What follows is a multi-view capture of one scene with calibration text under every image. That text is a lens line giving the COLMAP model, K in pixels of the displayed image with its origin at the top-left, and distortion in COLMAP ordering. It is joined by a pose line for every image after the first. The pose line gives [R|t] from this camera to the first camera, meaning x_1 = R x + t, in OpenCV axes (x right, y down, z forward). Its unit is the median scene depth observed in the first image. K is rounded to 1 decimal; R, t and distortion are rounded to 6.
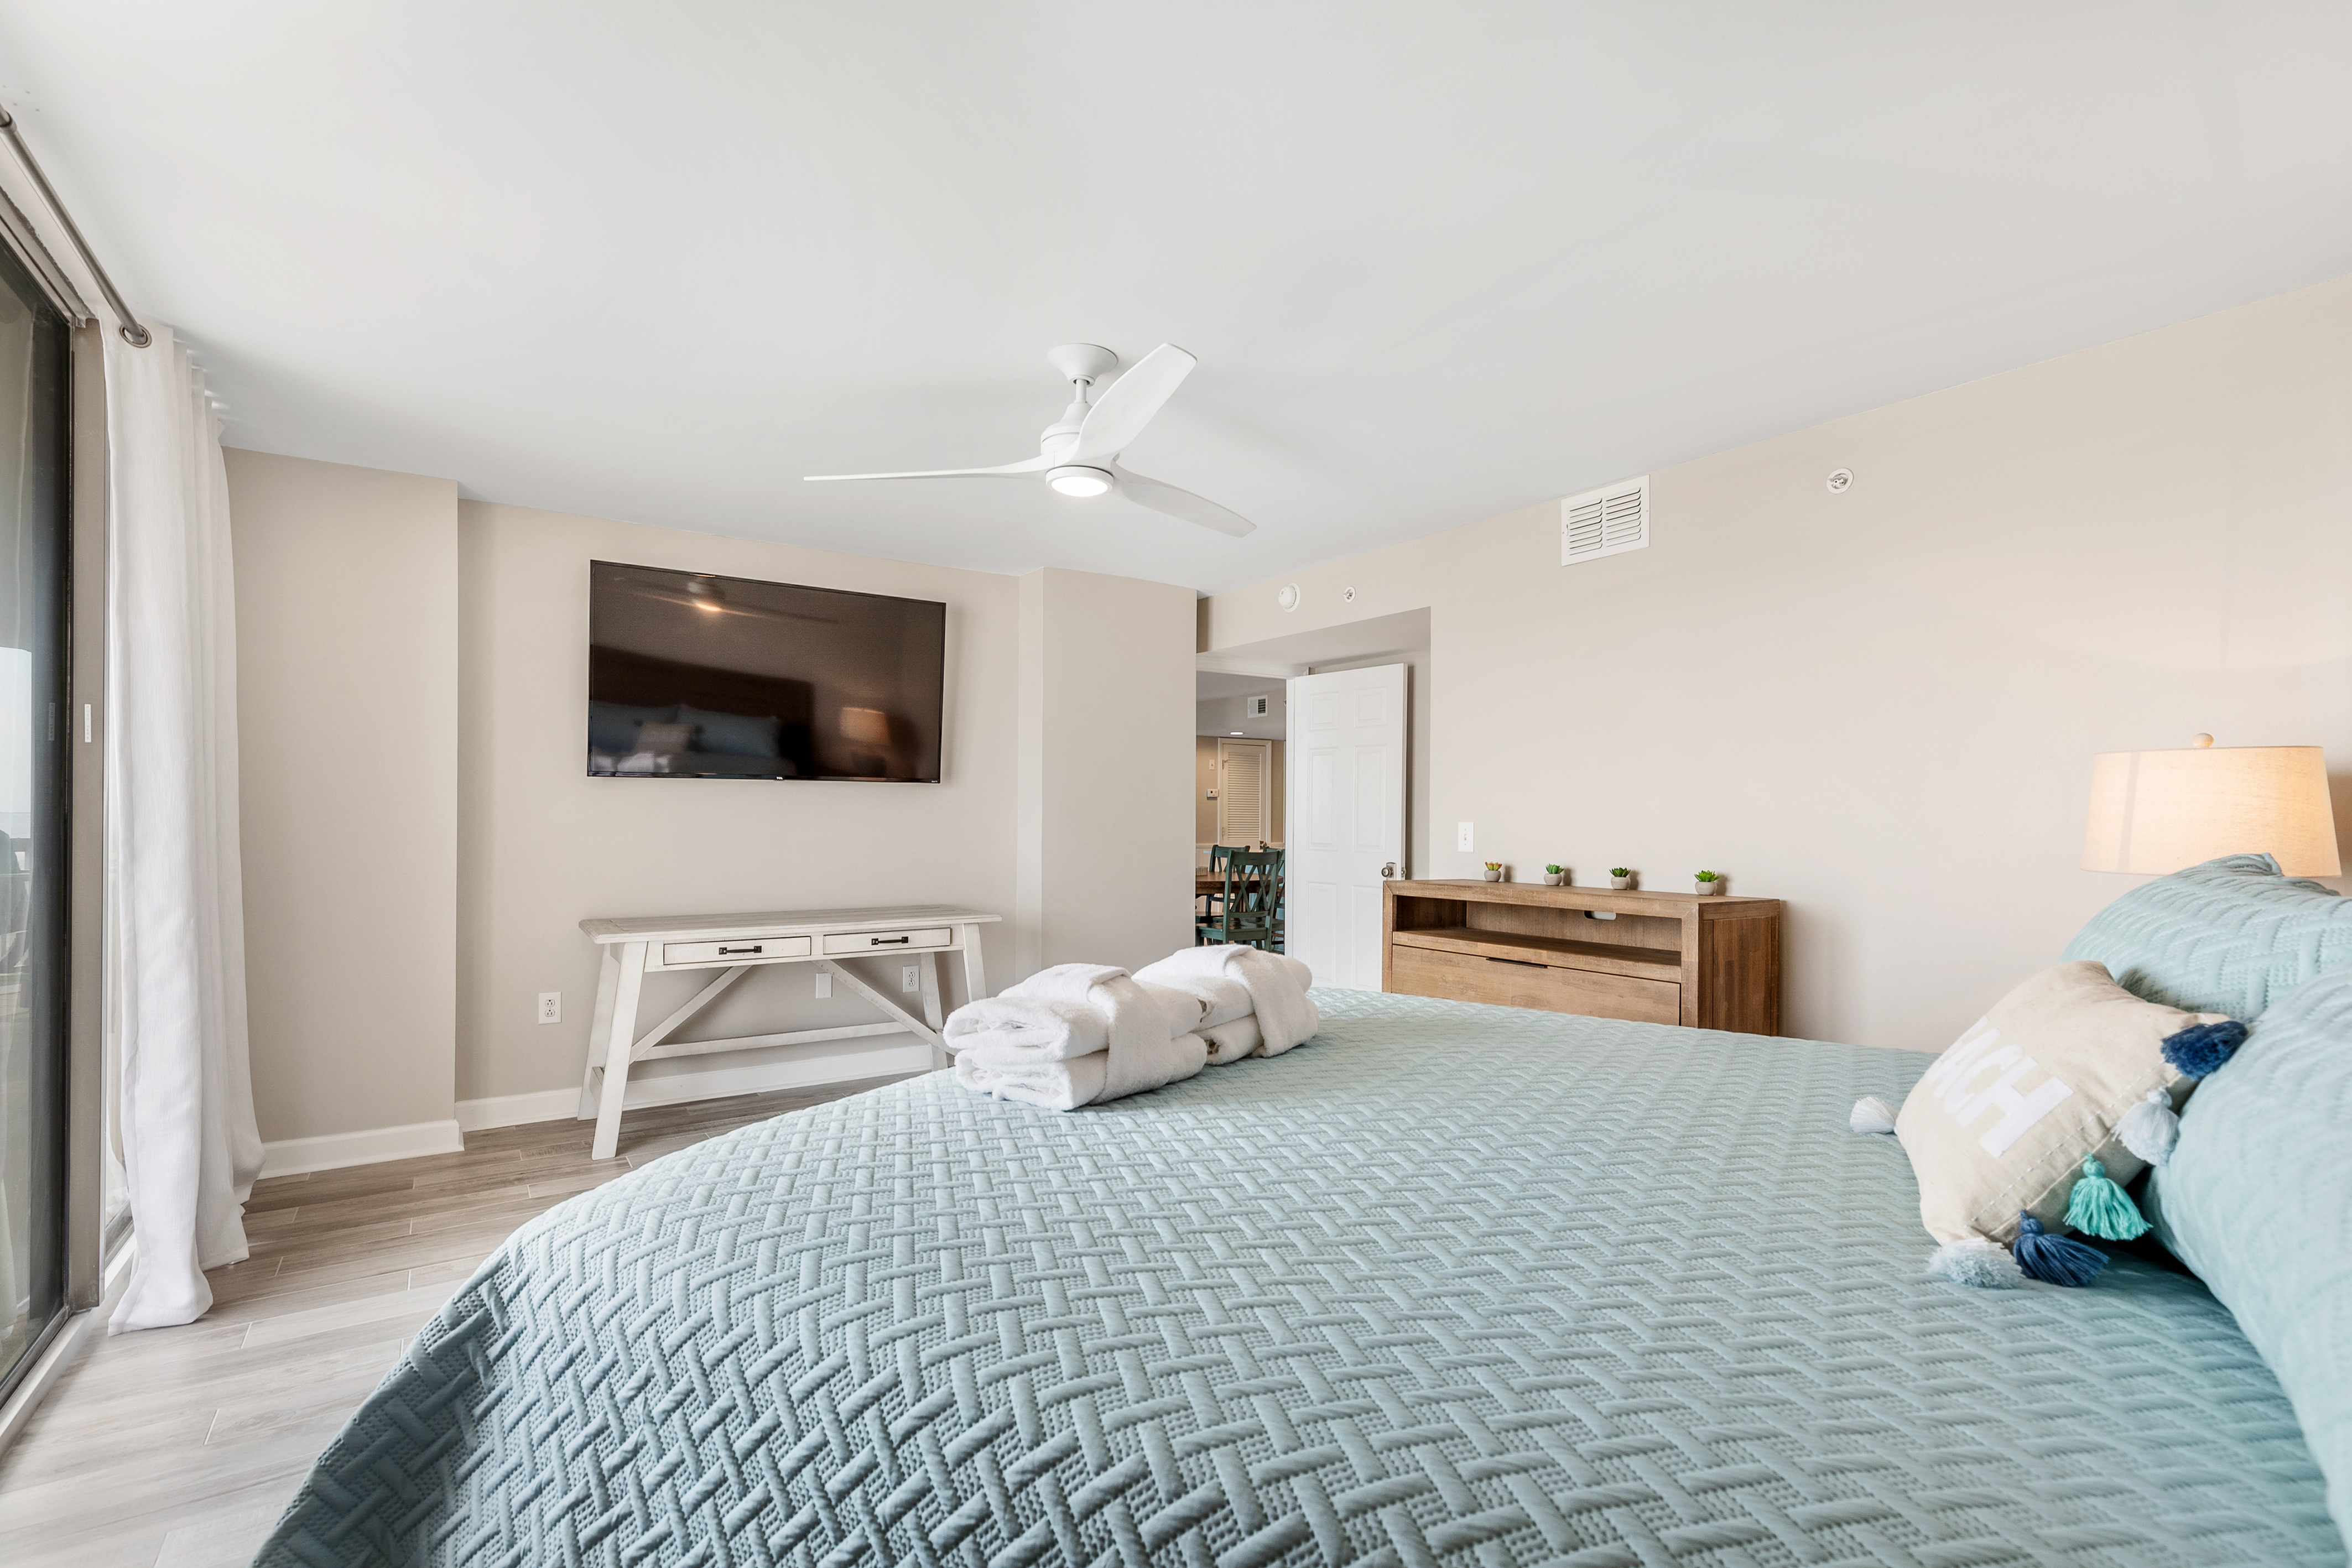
lens RADIAL K [[1069.4, 0, 1173.9], [0, 1069.4, 808.6], [0, 0, 1]] dist [0.003428, 0.000413]
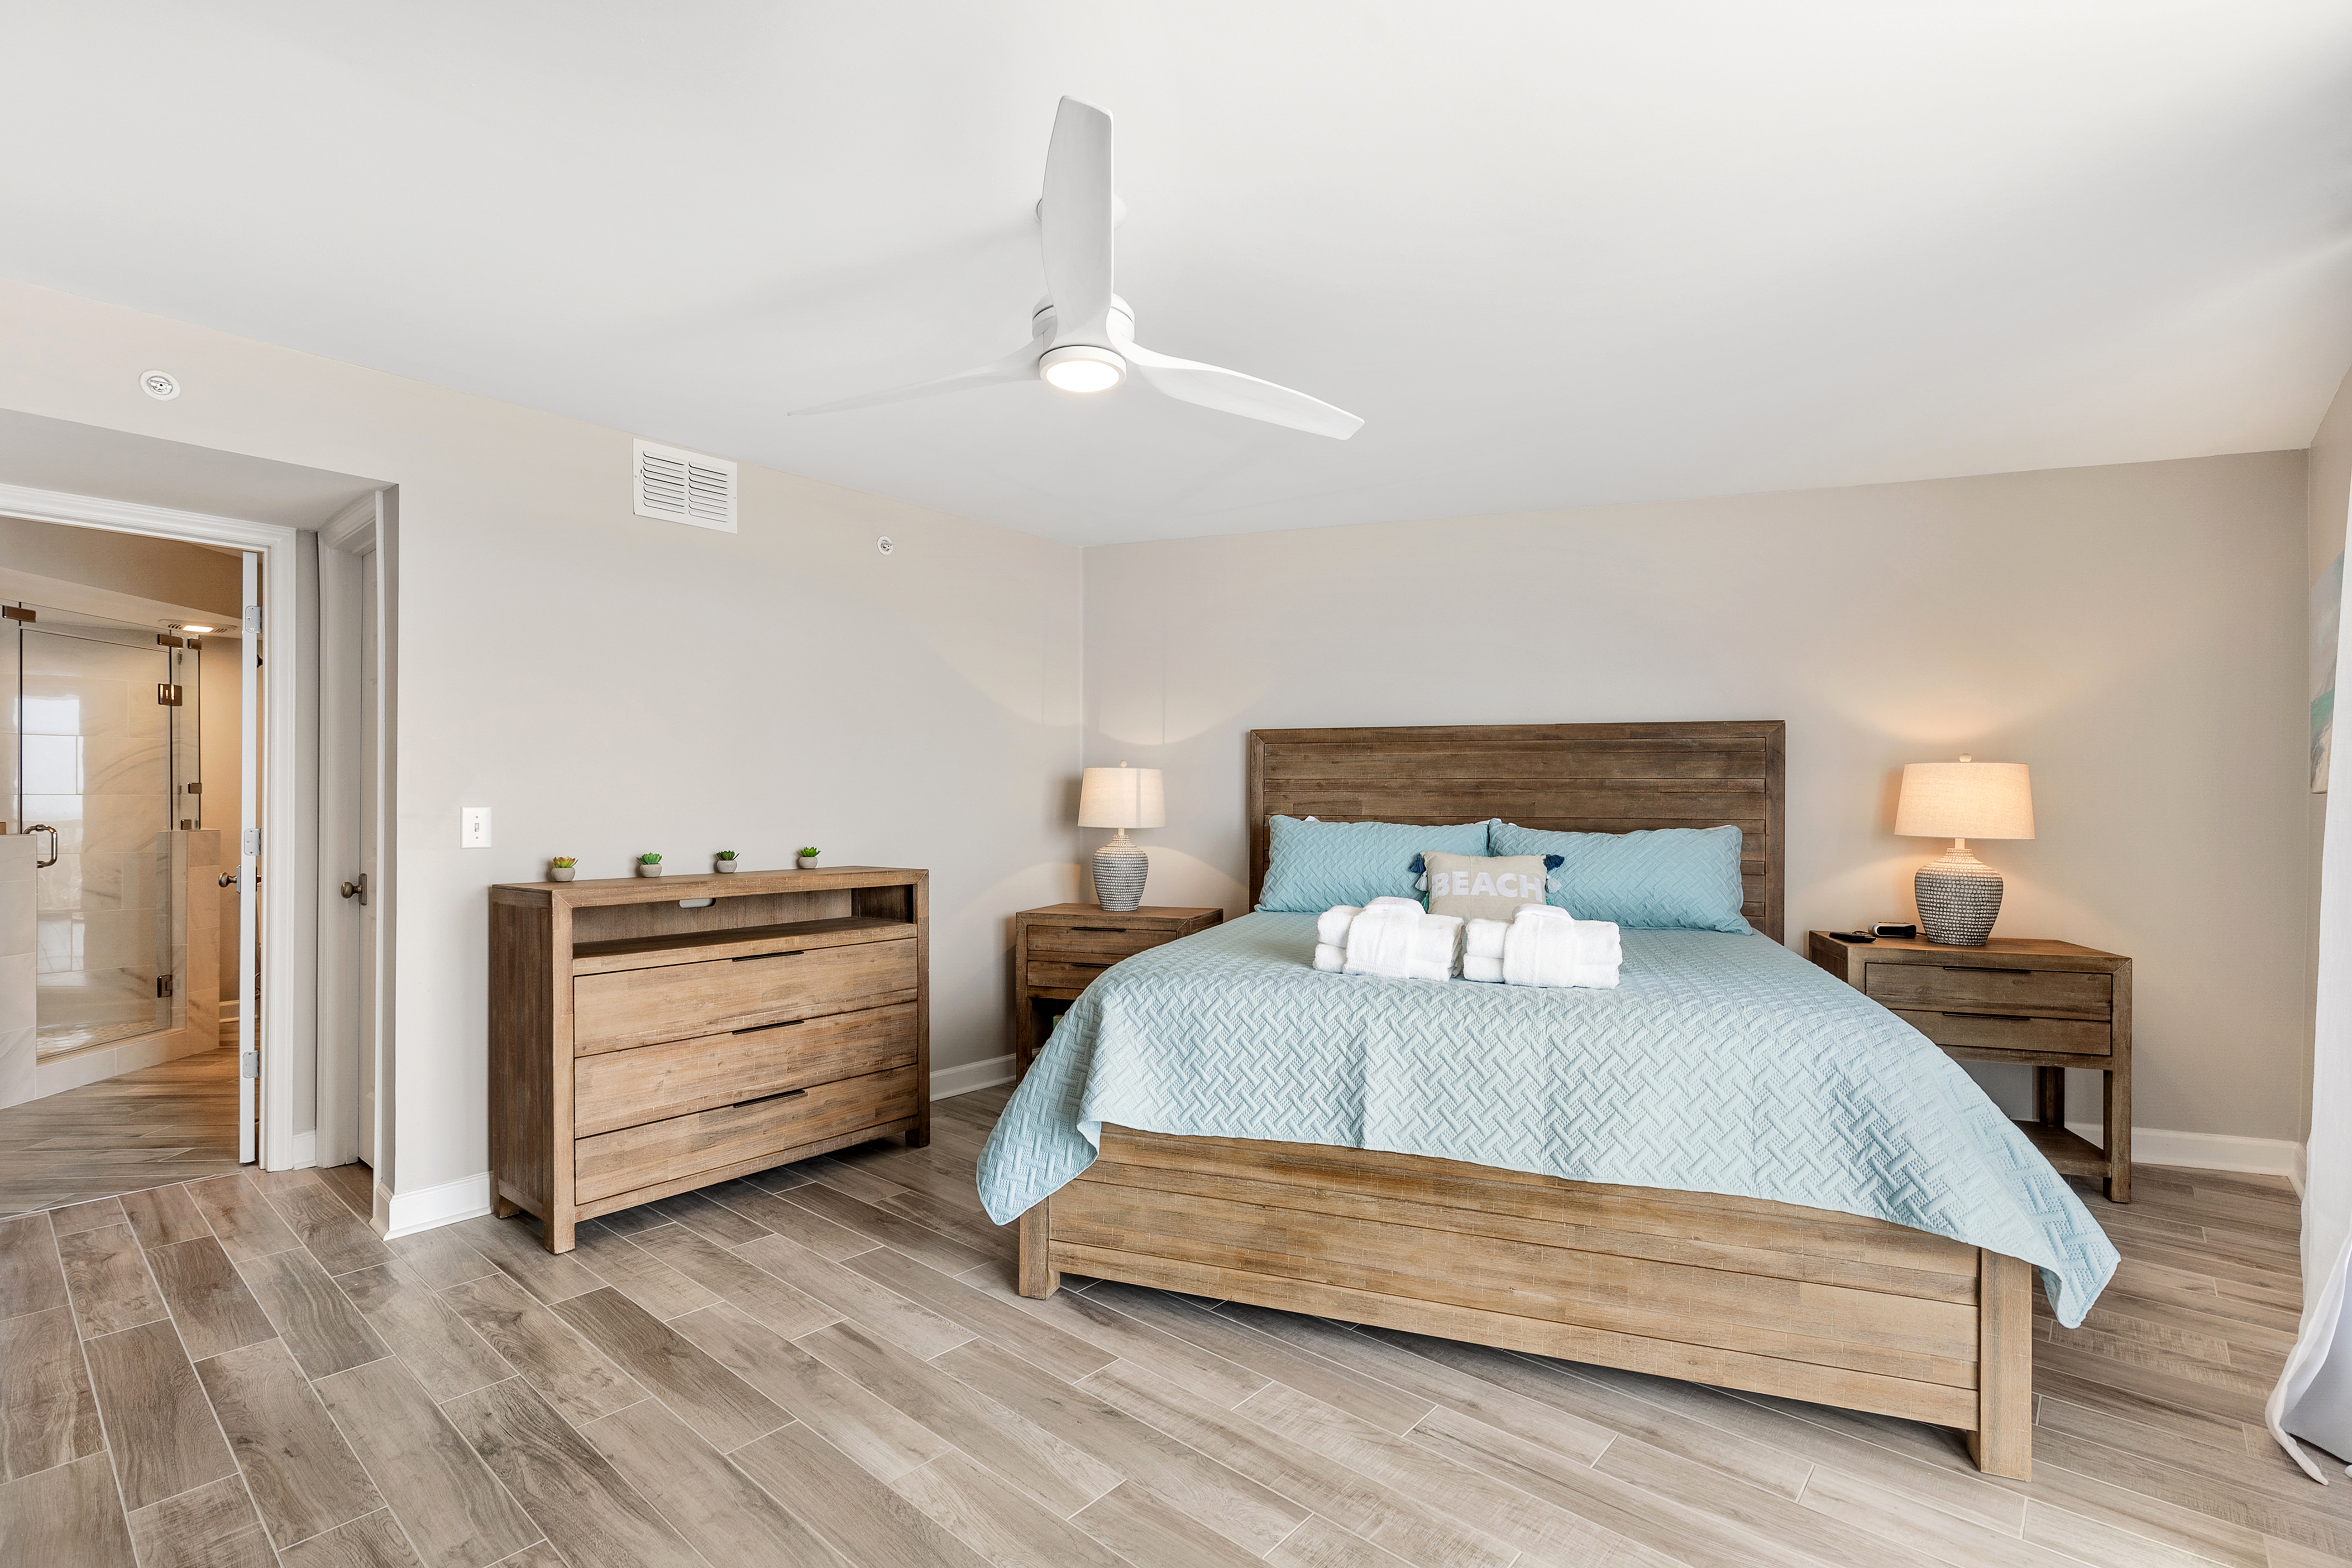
lens RADIAL K [[1069.4, 0, 1174.4], [0, 1069.4, 792.8], [0, 0, 1]] dist [0.003428, 0.000413]
pose [[-0.264950, 0.003145, 0.964257, -0.618562], [-0.007116, 0.999961, -0.005217, 0.003640], [-0.964236, -0.008244, -0.264918, 0.826629]]
